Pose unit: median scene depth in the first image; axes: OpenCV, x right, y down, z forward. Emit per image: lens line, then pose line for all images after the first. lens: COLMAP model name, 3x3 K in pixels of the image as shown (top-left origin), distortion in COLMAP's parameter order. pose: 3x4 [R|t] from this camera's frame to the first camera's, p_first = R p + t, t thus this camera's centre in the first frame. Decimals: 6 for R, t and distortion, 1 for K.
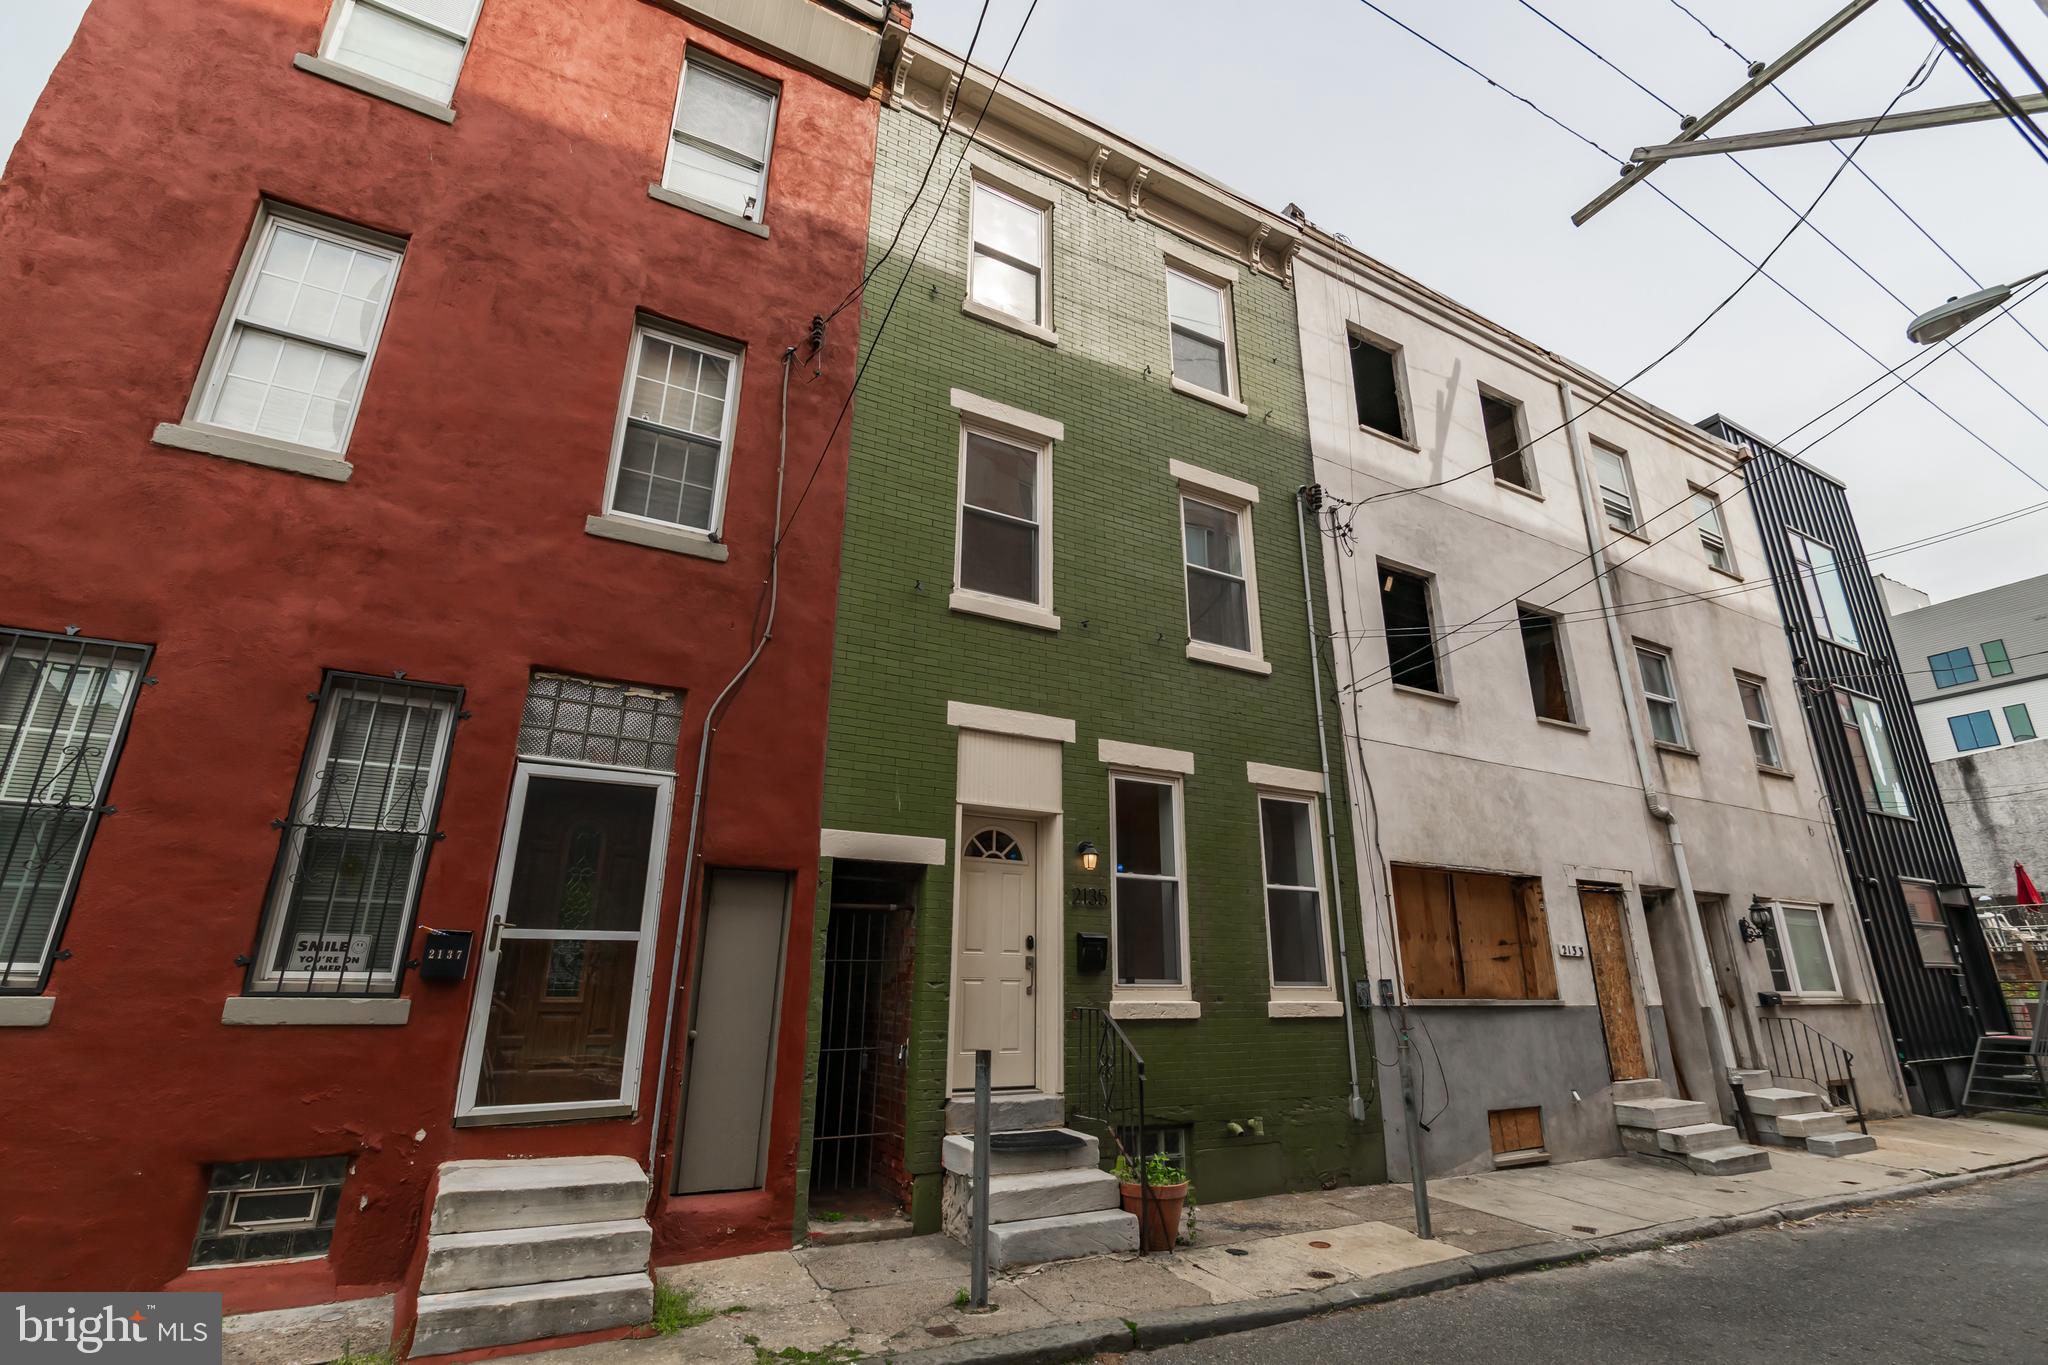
lens RADIAL K [[844.1, 0, 1024.2], [0, 844.1, 713.1], [0, 0, 1]] dist [-0.011453, -0.000181]
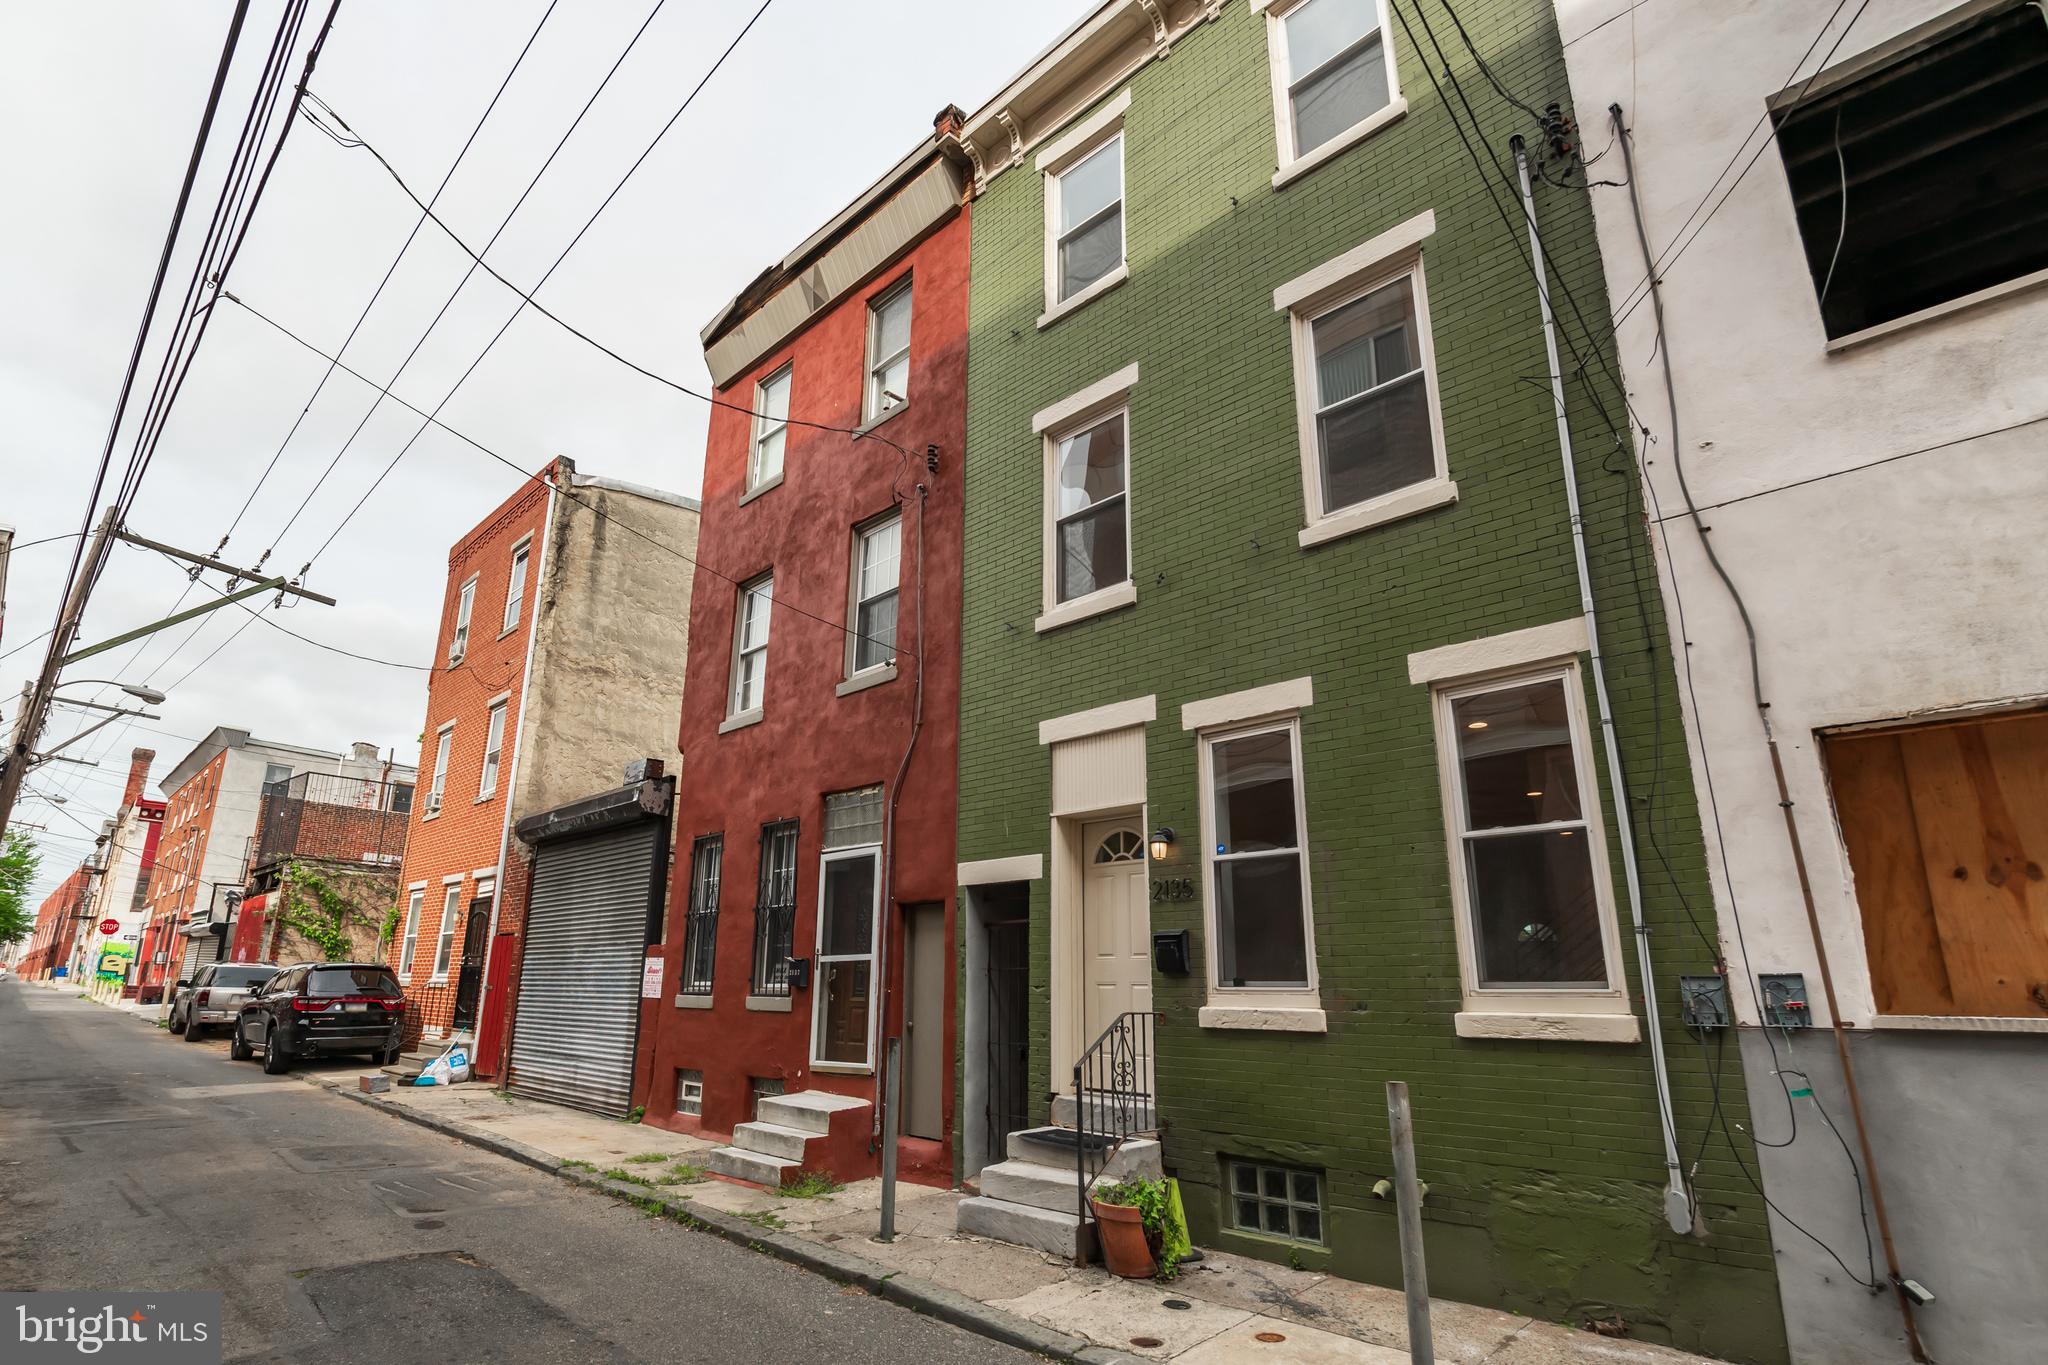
lens RADIAL K [[948.3, 0, 1024.0], [0, 948.3, 750.6], [0, 0, 1]] dist [-0.013357, 0.000464]
pose [[0.366577, -0.237443, -0.899579, 0.933256], [0.275411, 0.951246, -0.138851, 0.173087], [0.888690, -0.196854, 0.414099, 0.478025]]
